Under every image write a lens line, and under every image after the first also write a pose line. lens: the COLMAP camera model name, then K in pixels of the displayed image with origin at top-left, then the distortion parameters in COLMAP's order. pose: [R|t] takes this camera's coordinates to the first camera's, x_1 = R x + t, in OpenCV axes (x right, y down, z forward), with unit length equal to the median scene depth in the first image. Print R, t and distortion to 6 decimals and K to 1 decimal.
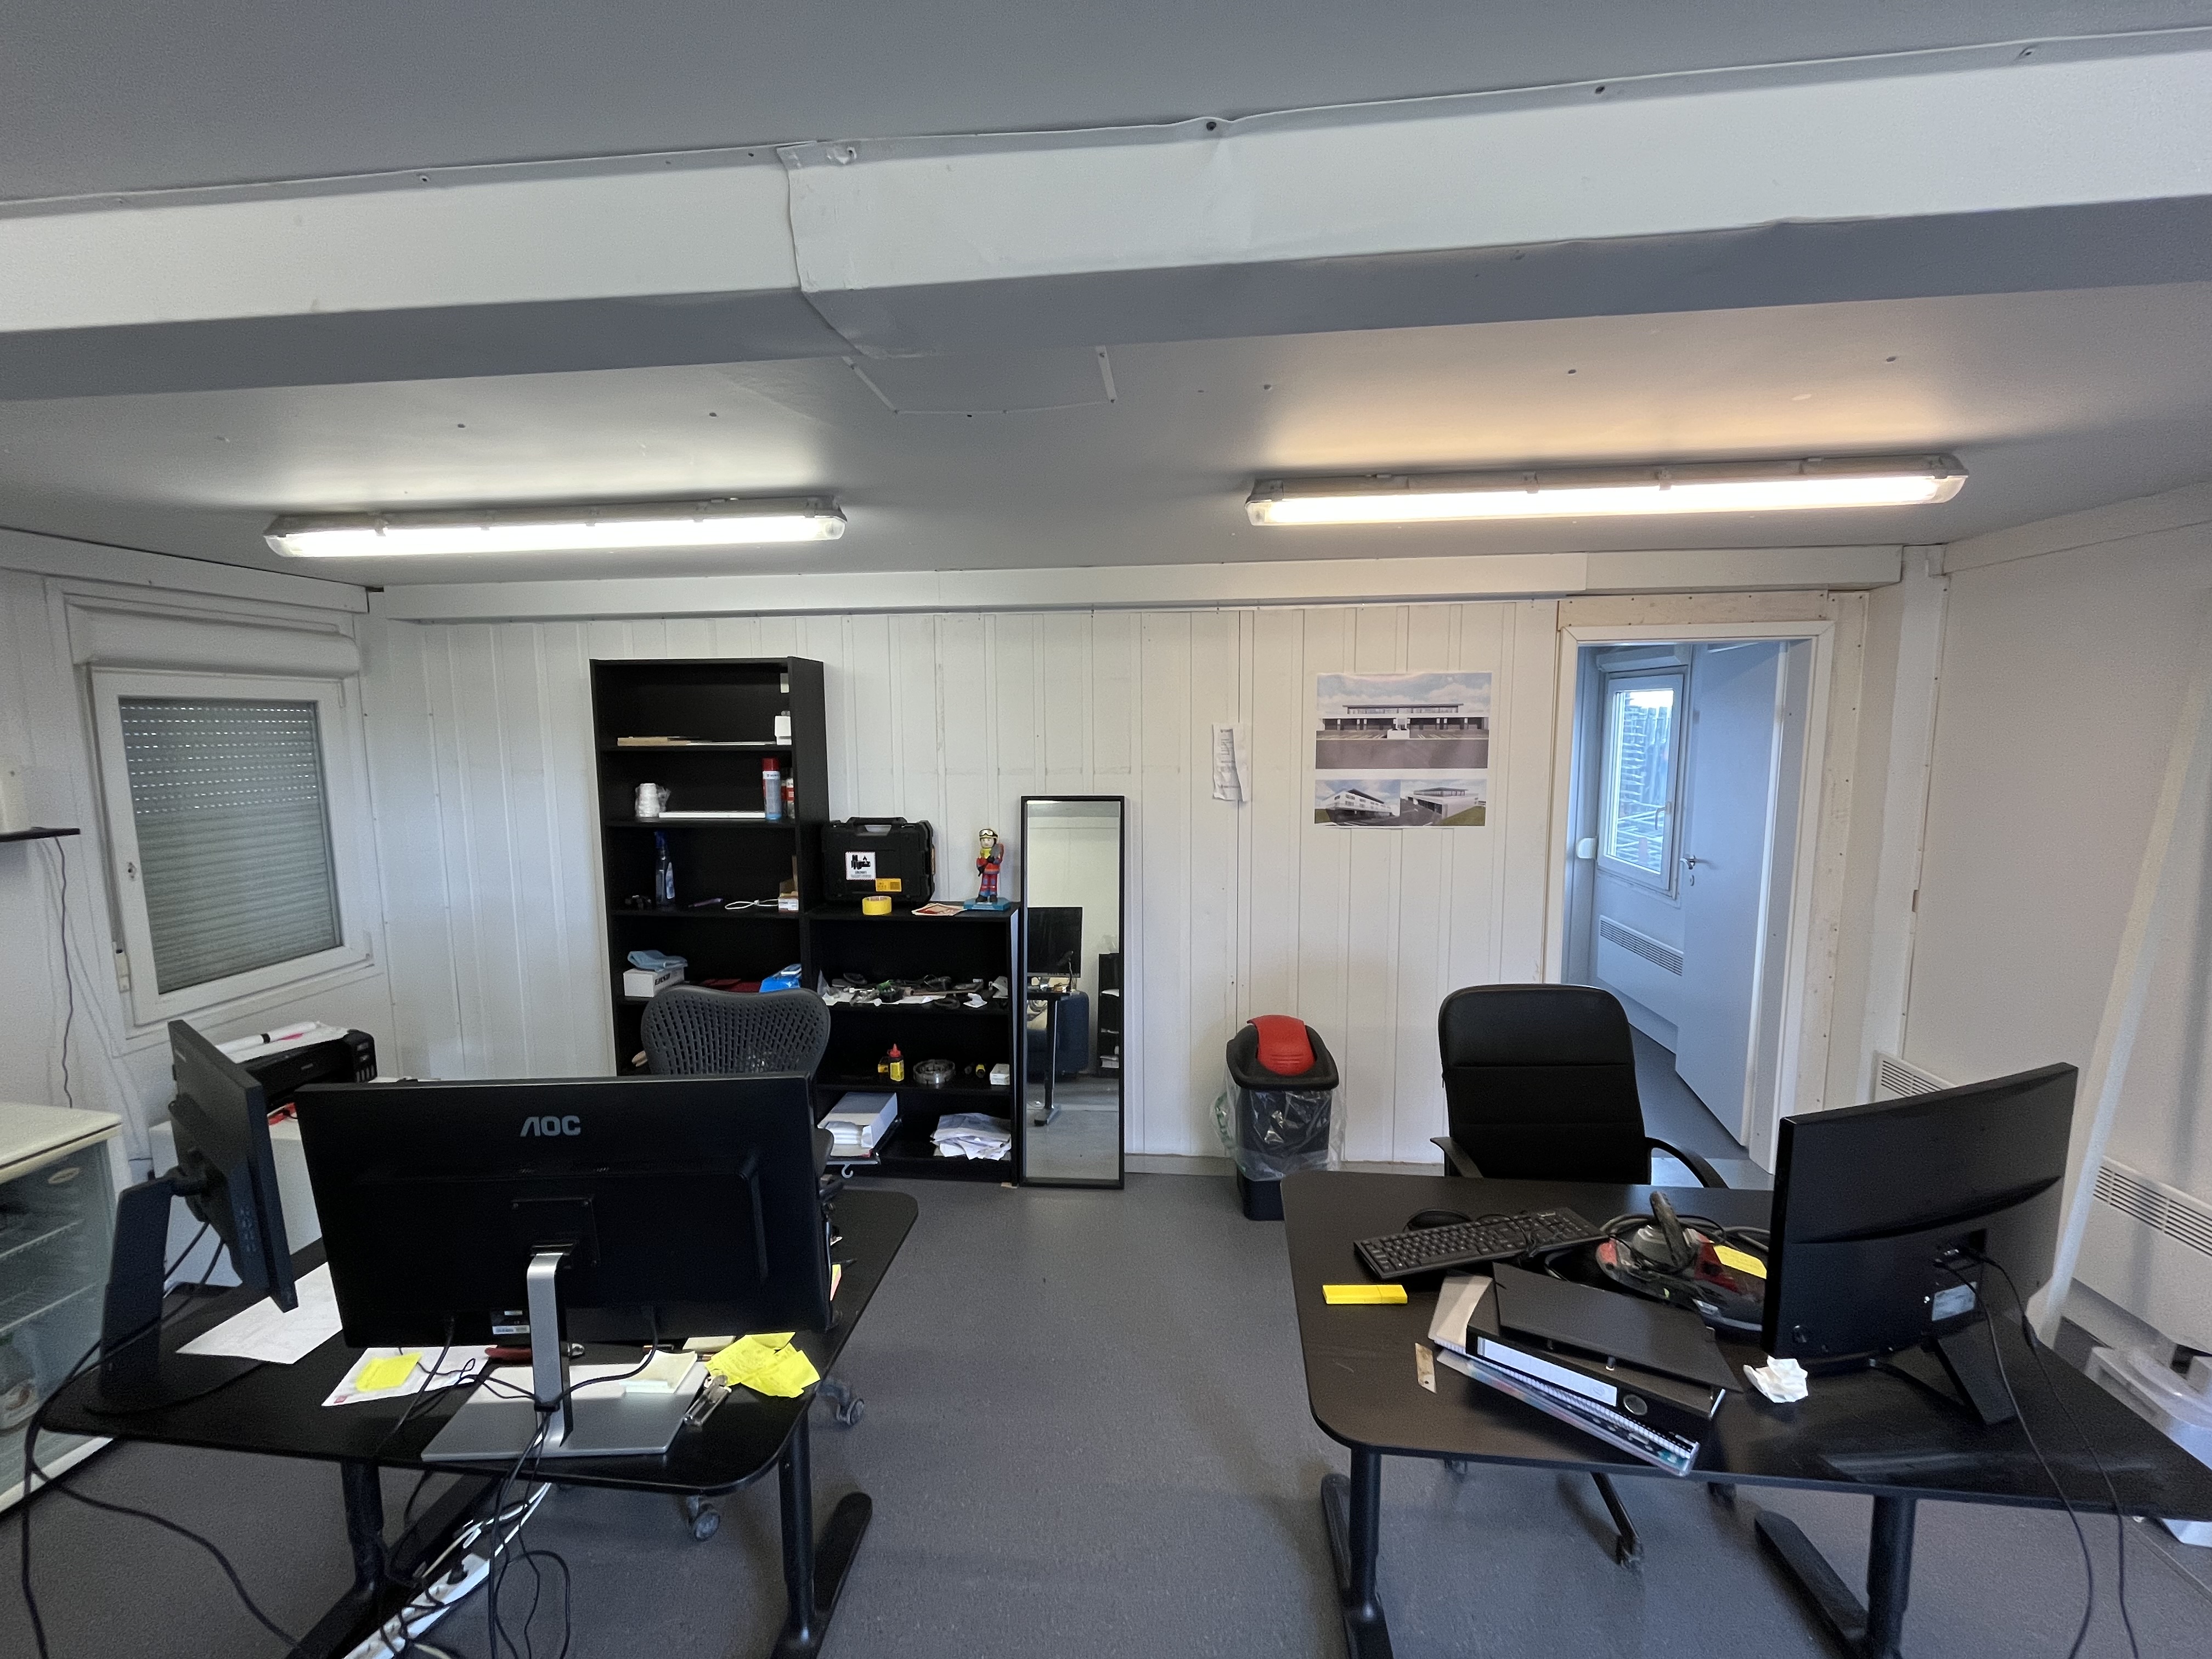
lens RADIAL K [[895.8, 0, 1096.6], [0, 895.8, 827.0], [0, 0, 1]] dist [-0.002447, -0.000457]
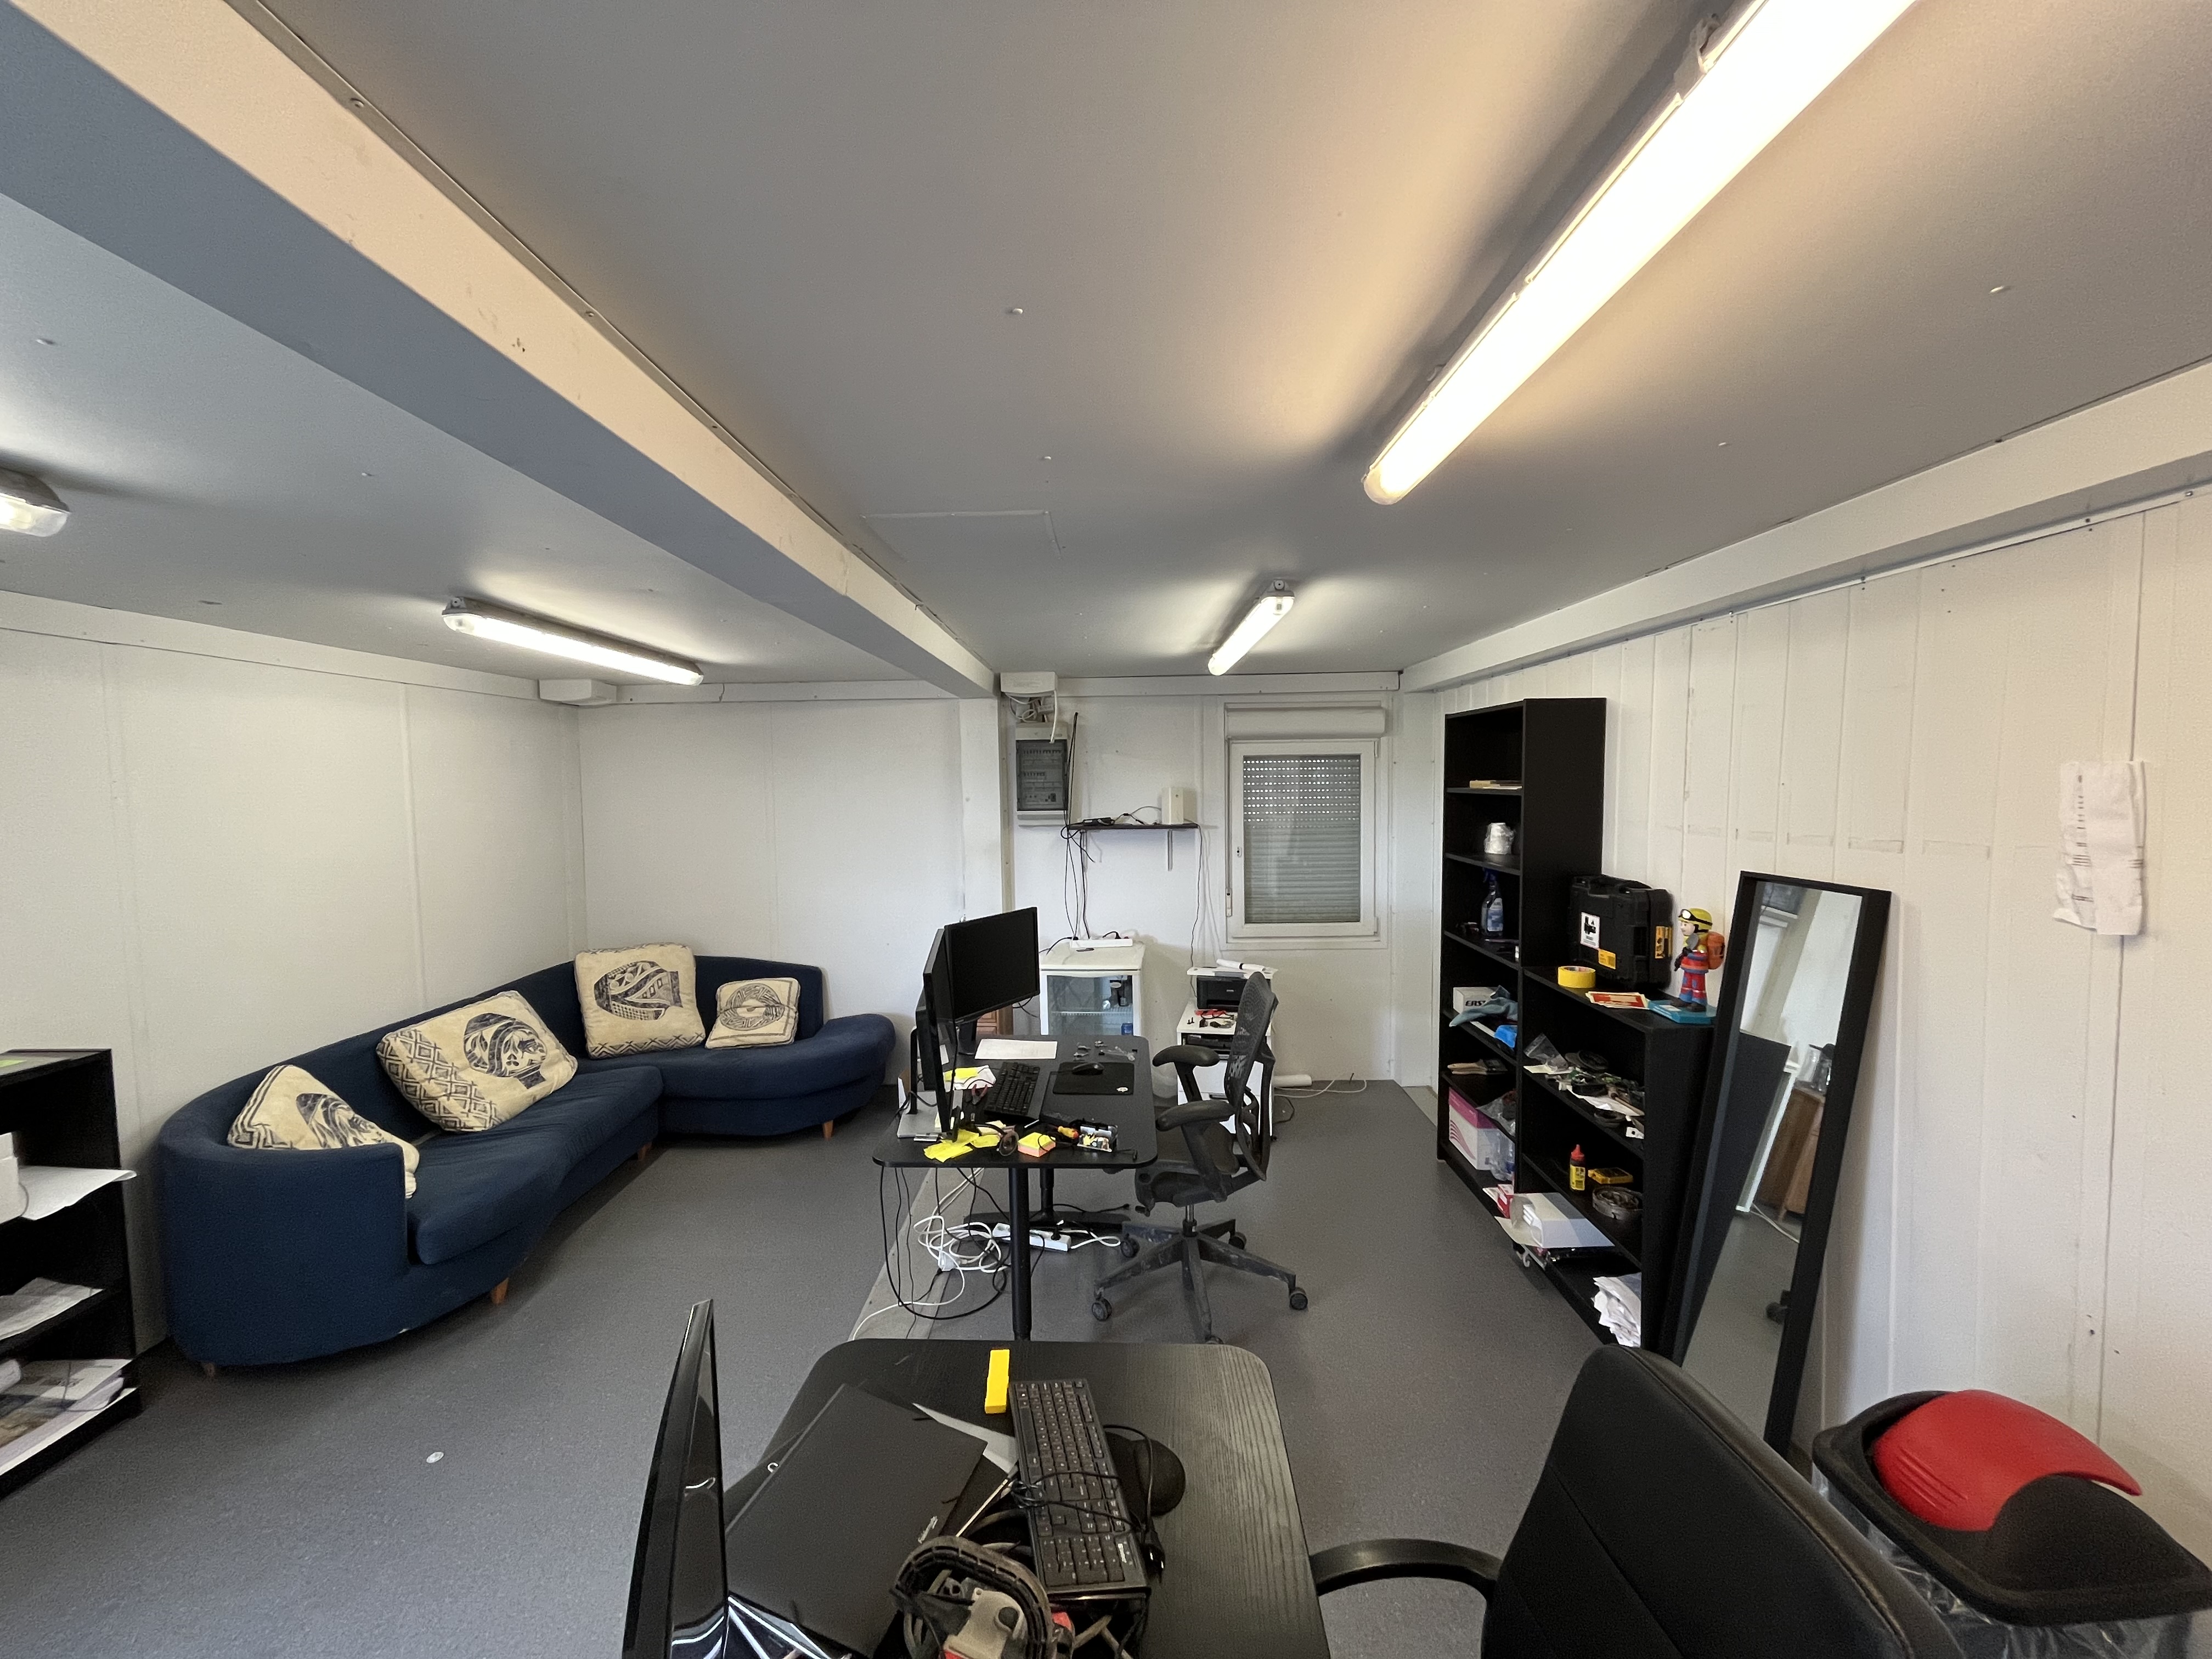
lens RADIAL K [[895.8, 0, 1096.6], [0, 895.8, 827.0], [0, 0, 1]] dist [-0.002447, -0.000457]
pose [[0.071895, 0.060318, -0.995587, 0.572012], [-0.102853, 0.993297, 0.052752, -0.054097], [0.992095, 0.098607, 0.077617, 0.460360]]
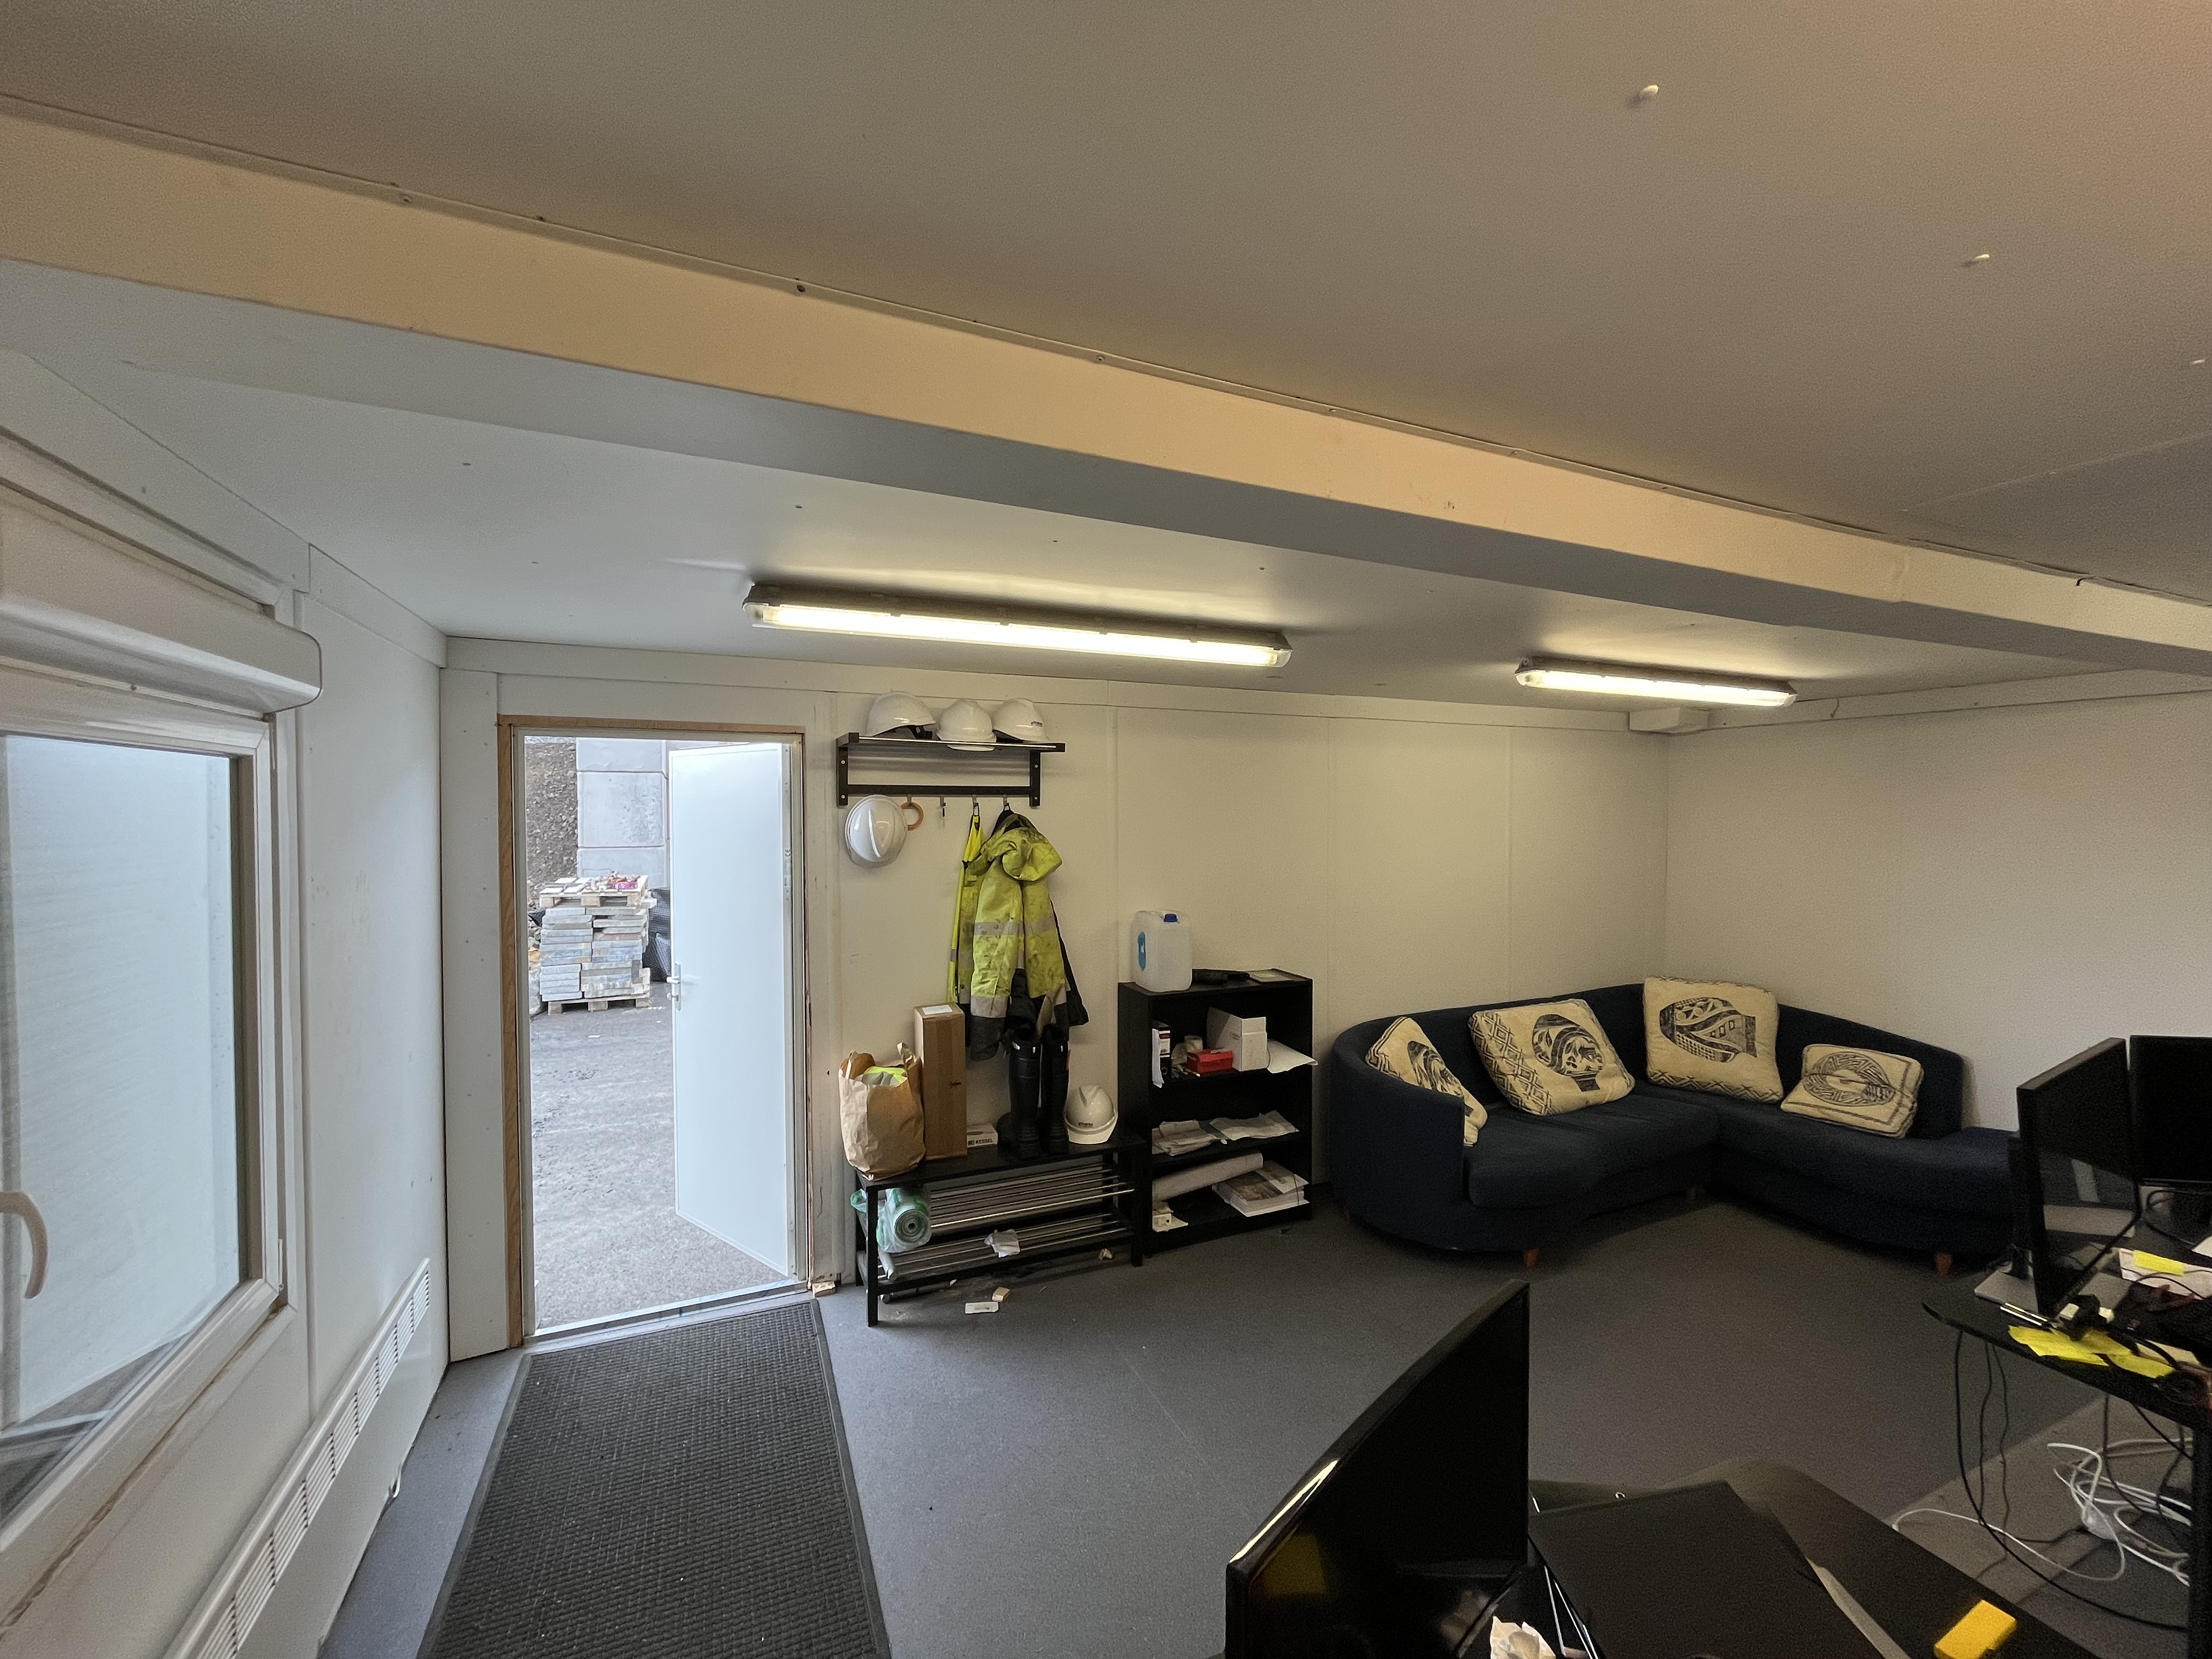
lens RADIAL K [[895.8, 0, 1096.6], [0, 895.8, 827.0], [0, 0, 1]] dist [-0.002447, -0.000457]
pose [[-0.877091, 0.020285, -0.479896, 0.585287], [-0.048822, 0.990168, 0.131084, -0.084646], [0.477837, 0.138402, -0.867477, 0.580712]]
